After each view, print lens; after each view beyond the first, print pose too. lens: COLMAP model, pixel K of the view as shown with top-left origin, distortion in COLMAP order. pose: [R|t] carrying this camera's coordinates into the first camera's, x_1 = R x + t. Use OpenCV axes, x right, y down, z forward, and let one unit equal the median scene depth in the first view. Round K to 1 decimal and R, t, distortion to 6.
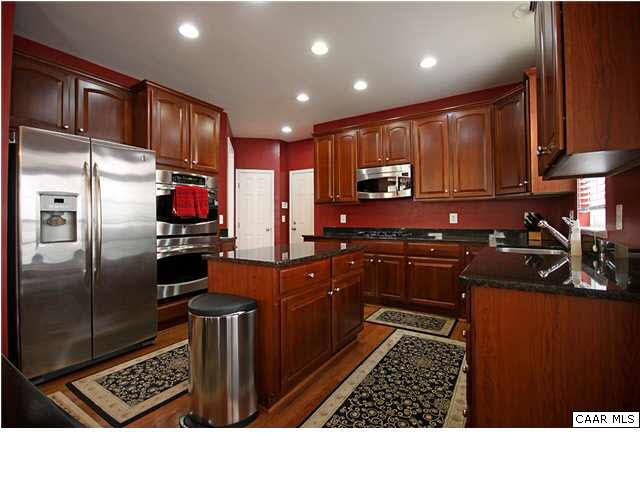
lens RADIAL K [[297.3, 0, 319.3], [0, 297.3, 216.5], [0, 0, 1]] dist [-0.001948, -0.000358]
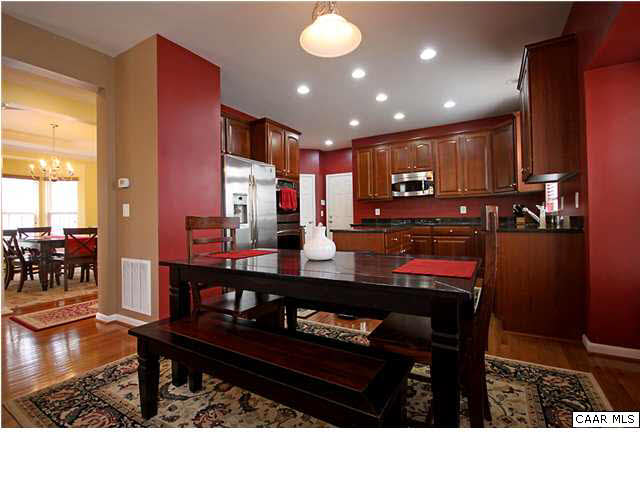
lens RADIAL K [[297.3, 0, 319.3], [0, 297.3, 216.5], [0, 0, 1]] dist [-0.001948, -0.000358]
pose [[0.999410, -0.010690, 0.032647, -0.292977], [0.010624, 0.999941, 0.002207, 0.029915], [-0.032669, -0.001859, 0.999465, -0.403356]]
